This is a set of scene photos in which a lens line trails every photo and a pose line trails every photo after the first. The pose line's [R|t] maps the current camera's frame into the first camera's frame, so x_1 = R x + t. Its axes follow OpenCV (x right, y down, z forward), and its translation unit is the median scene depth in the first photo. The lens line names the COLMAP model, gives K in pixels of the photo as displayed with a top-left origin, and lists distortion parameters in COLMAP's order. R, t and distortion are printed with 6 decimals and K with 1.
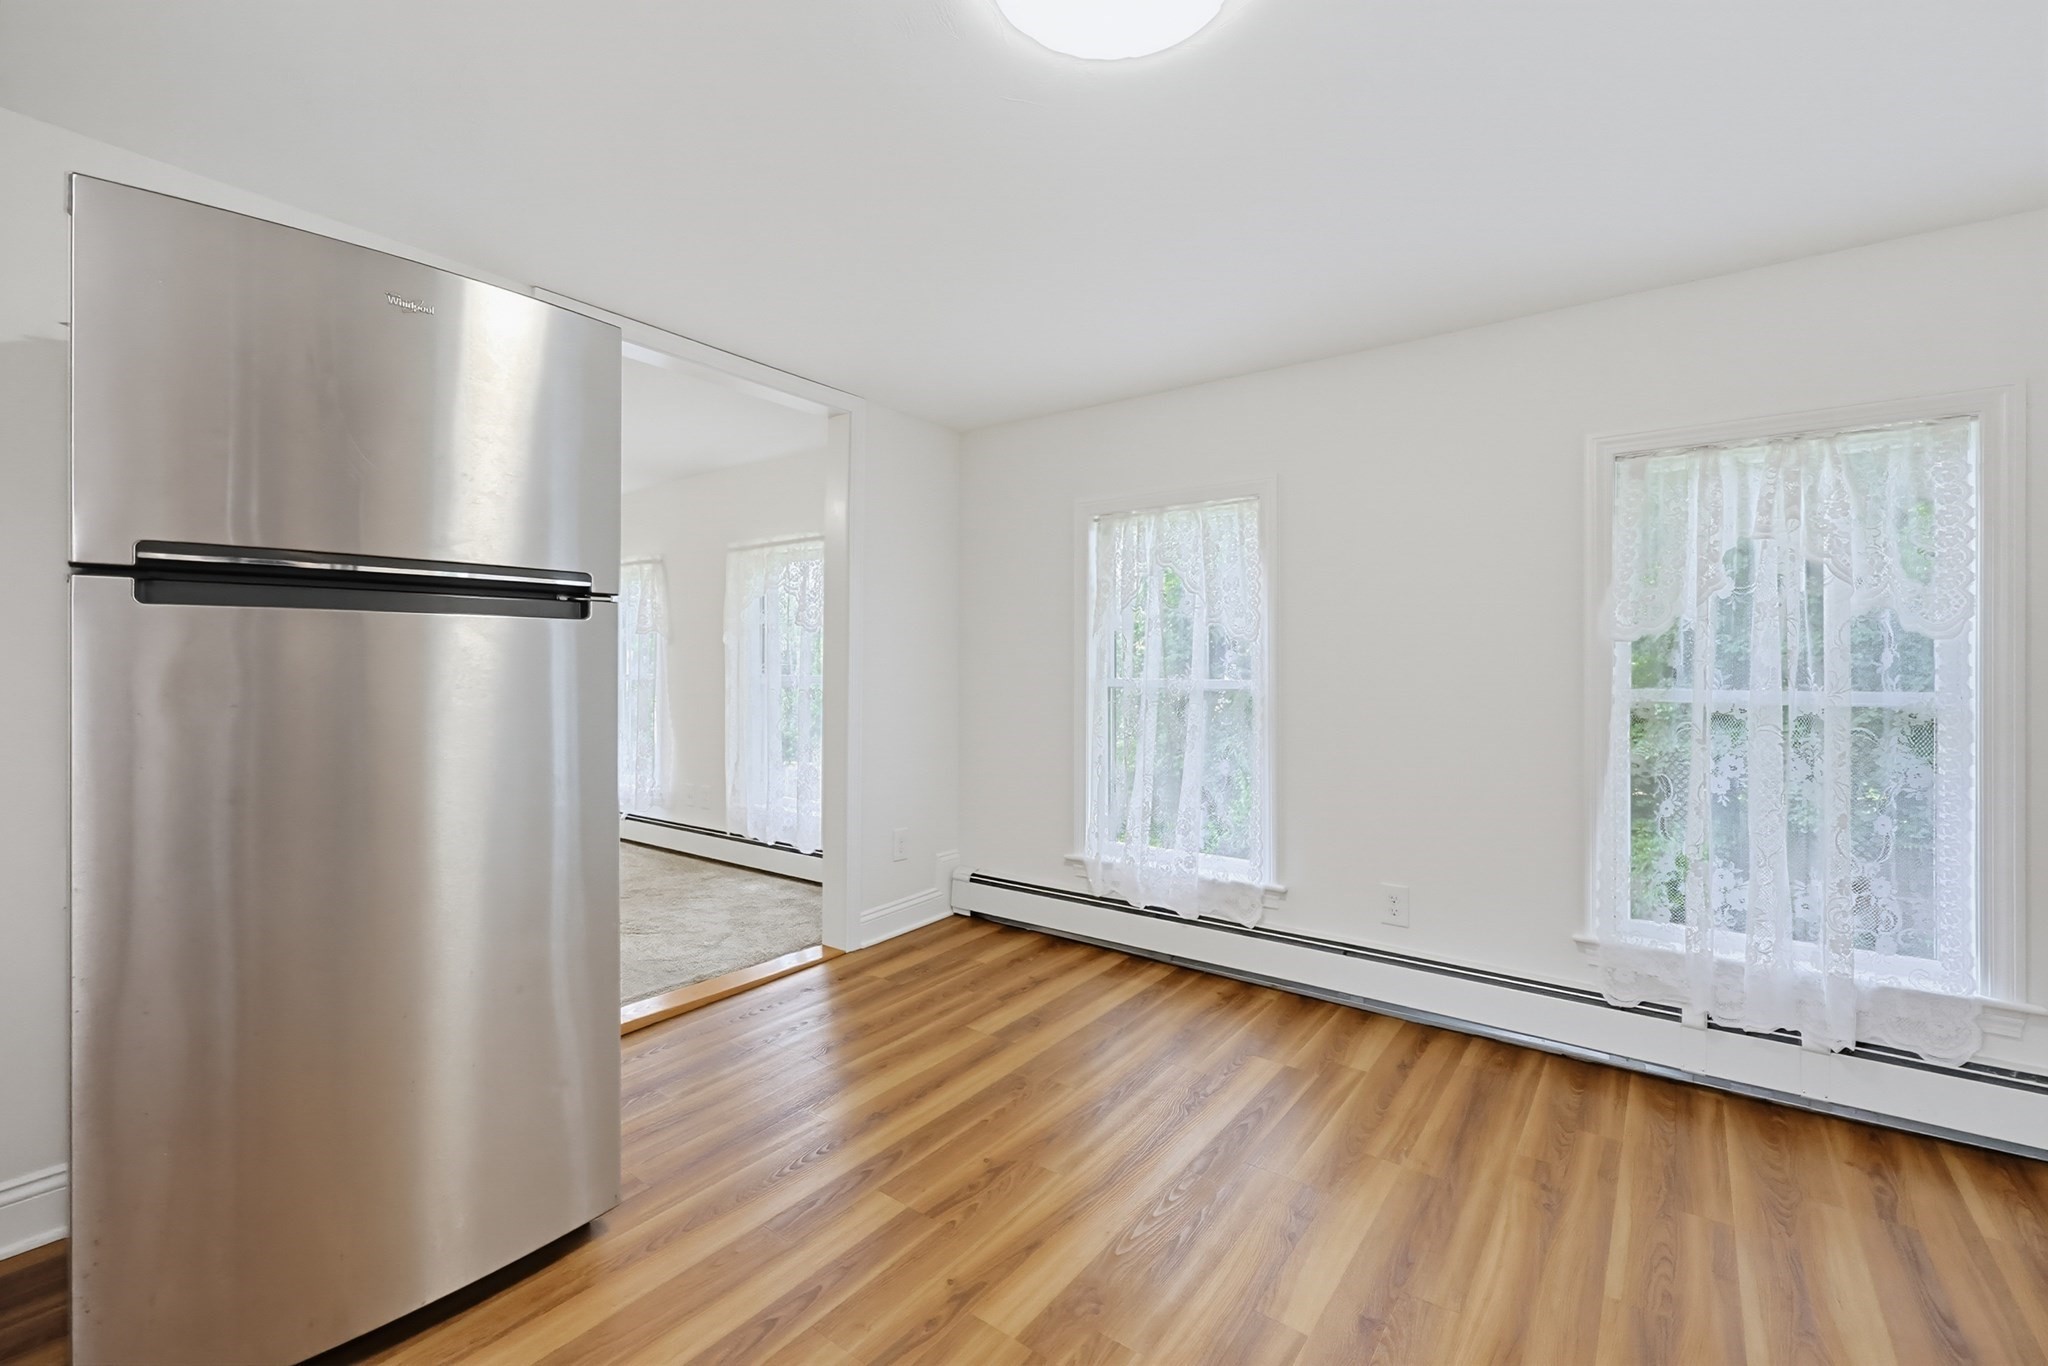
lens RADIAL K [[881.2, 0, 1007.5], [0, 881.2, 672.2], [0, 0, 1]] dist [-0.002359, -0.000117]
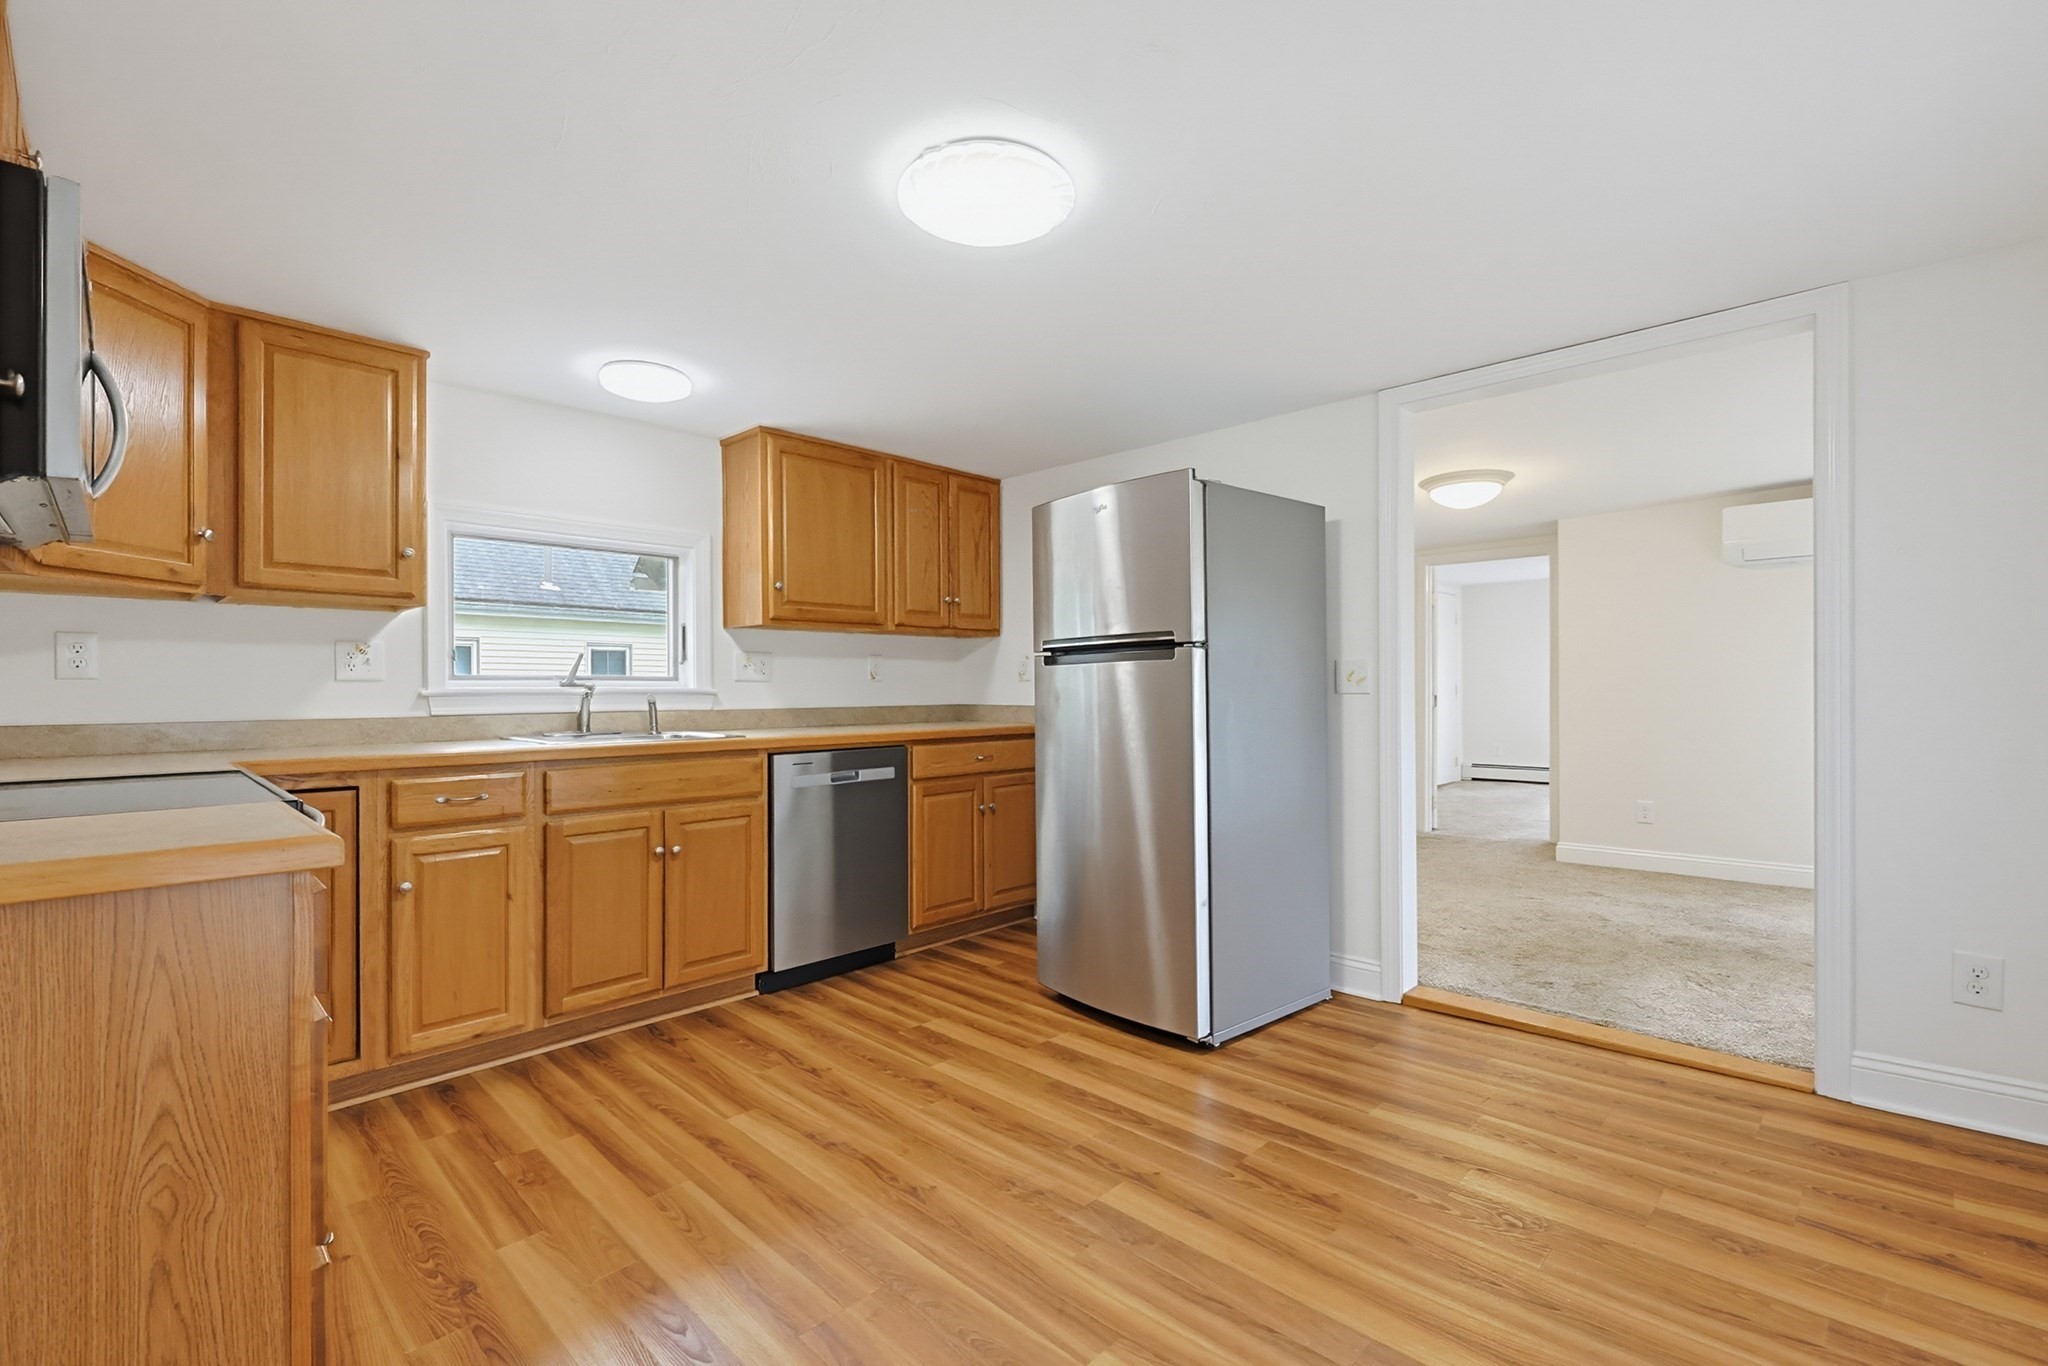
lens RADIAL K [[881.2, 0, 1043.0], [0, 881.2, 689.2], [0, 0, 1]] dist [-0.002359, -0.000117]
pose [[-0.110498, -0.006000, -0.993858, 0.665256], [-0.001394, 0.999982, -0.005882, 0.002944], [0.993875, 0.000735, -0.110505, 0.536367]]
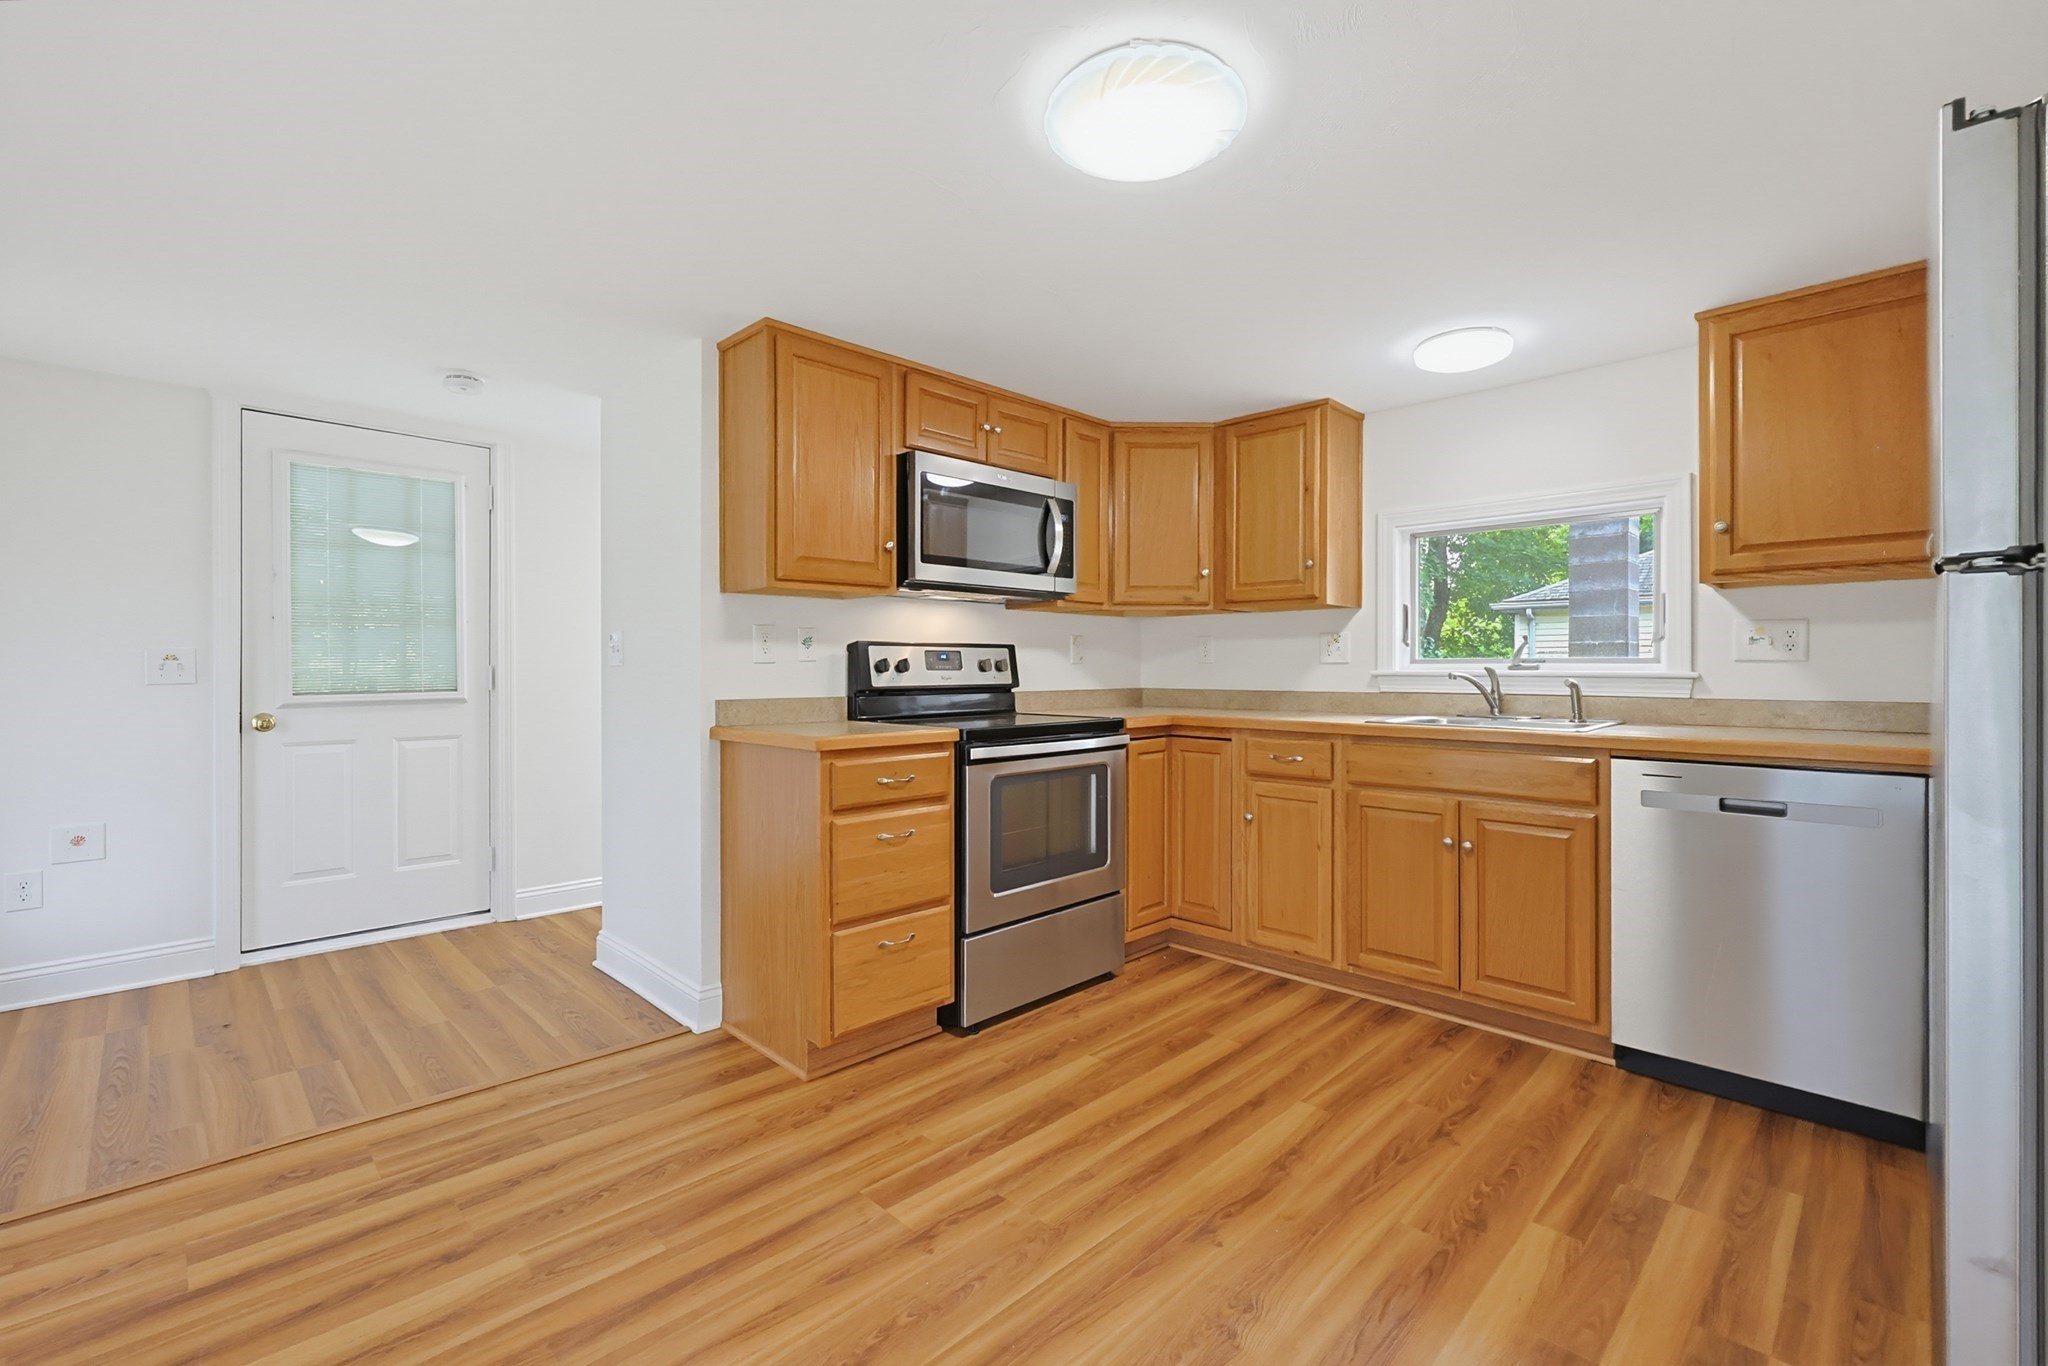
lens RADIAL K [[881.2, 0, 1040.7], [0, 881.2, 673.3], [0, 0, 1]] dist [-0.002359, -0.000117]
pose [[-0.992988, -0.008210, 0.117926, 0.048019], [-0.007176, 0.999932, 0.009191, -0.005650], [-0.117993, 0.008281, -0.992980, 0.980793]]
